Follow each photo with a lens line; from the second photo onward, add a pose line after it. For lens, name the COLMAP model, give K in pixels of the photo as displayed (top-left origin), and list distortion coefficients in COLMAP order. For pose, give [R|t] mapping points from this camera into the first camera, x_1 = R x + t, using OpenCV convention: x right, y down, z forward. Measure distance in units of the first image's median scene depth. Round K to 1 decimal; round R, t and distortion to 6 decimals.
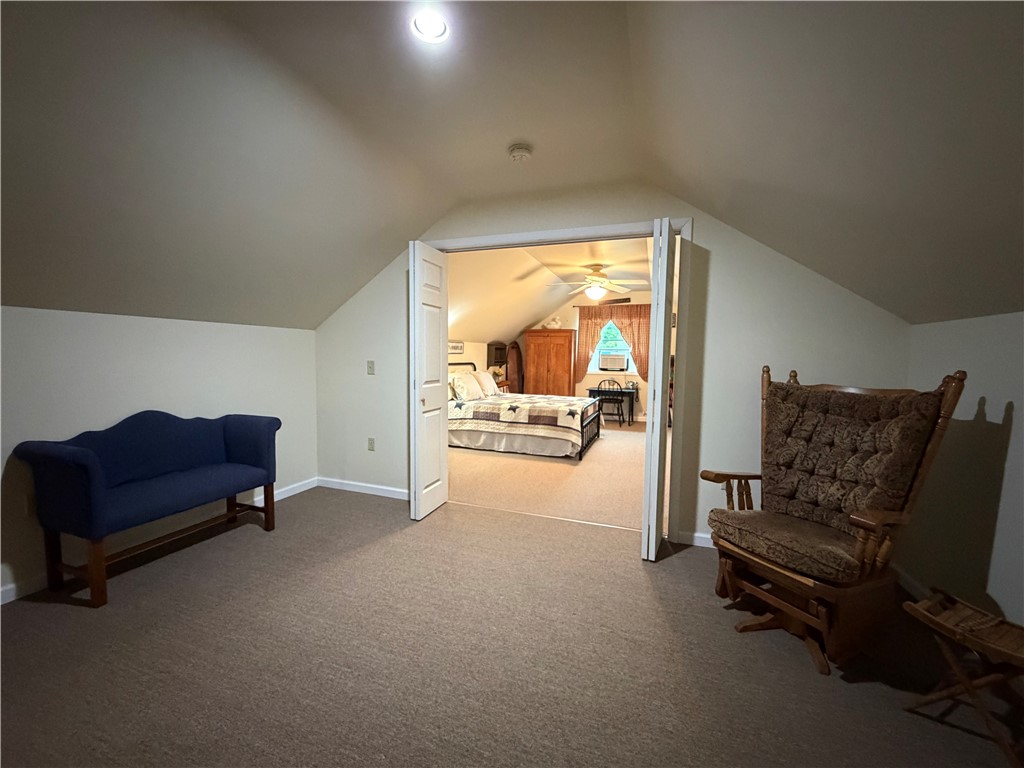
lens RADIAL K [[410.7, 0, 507.1], [0, 410.7, 383.4], [0, 0, 1]] dist [-0.001715, -0.000387]
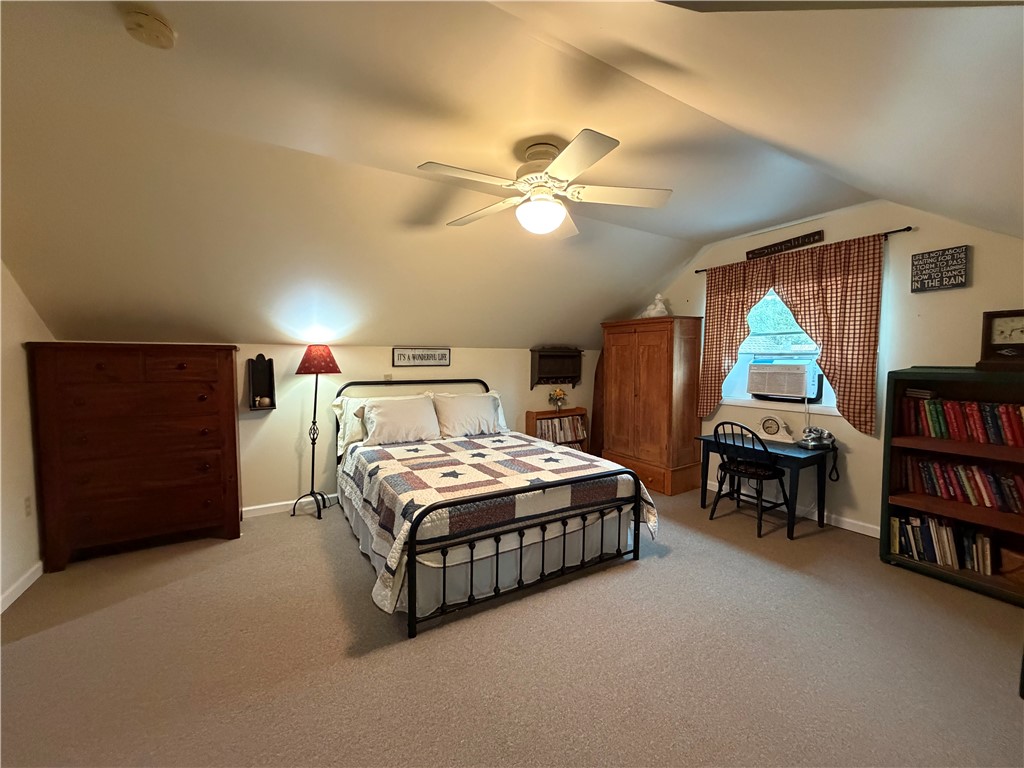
lens RADIAL K [[410.7, 0, 512.2], [0, 410.7, 382.9], [0, 0, 1]] dist [-0.001715, -0.000387]
pose [[0.774376, 0.024950, -0.632234, 0.334903], [-0.035569, 0.999359, -0.004129, -0.040784], [0.631725, 0.025685, 0.774767, 0.495987]]
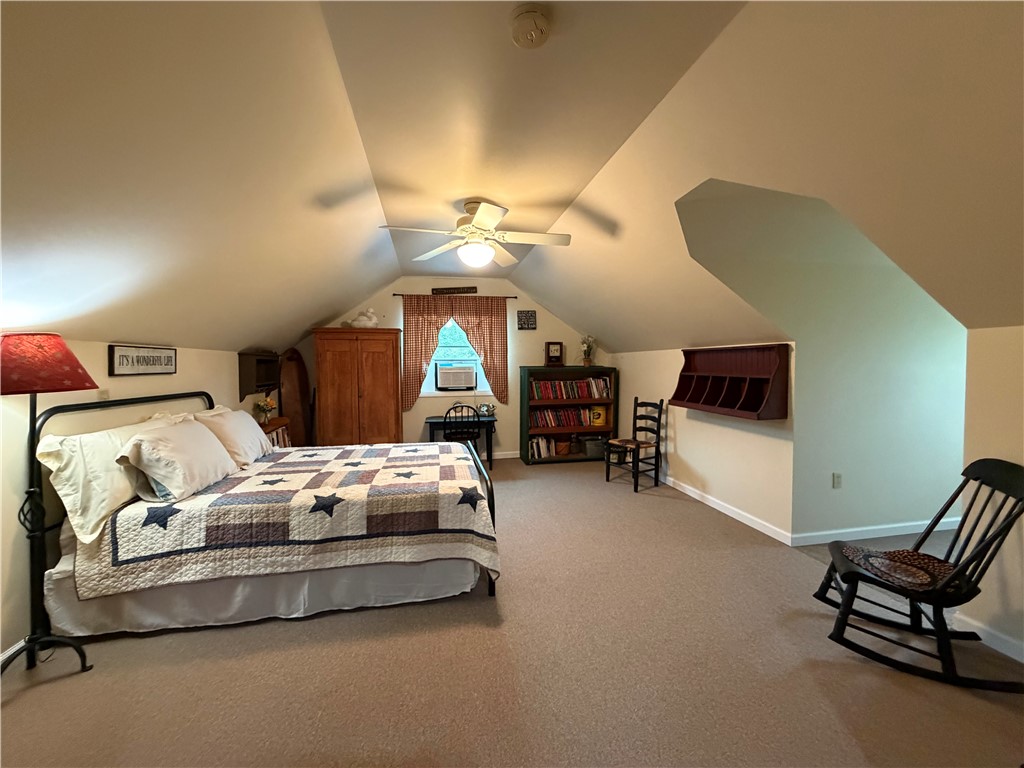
lens RADIAL K [[410.7, 0, 512.8], [0, 410.7, 383.1], [0, 0, 1]] dist [-0.001715, -0.000387]
pose [[0.852049, -0.041823, 0.521789, -0.024419], [0.054941, 0.998443, -0.009687, -0.033464], [-0.520571, 0.036922, 0.853020, 0.382379]]
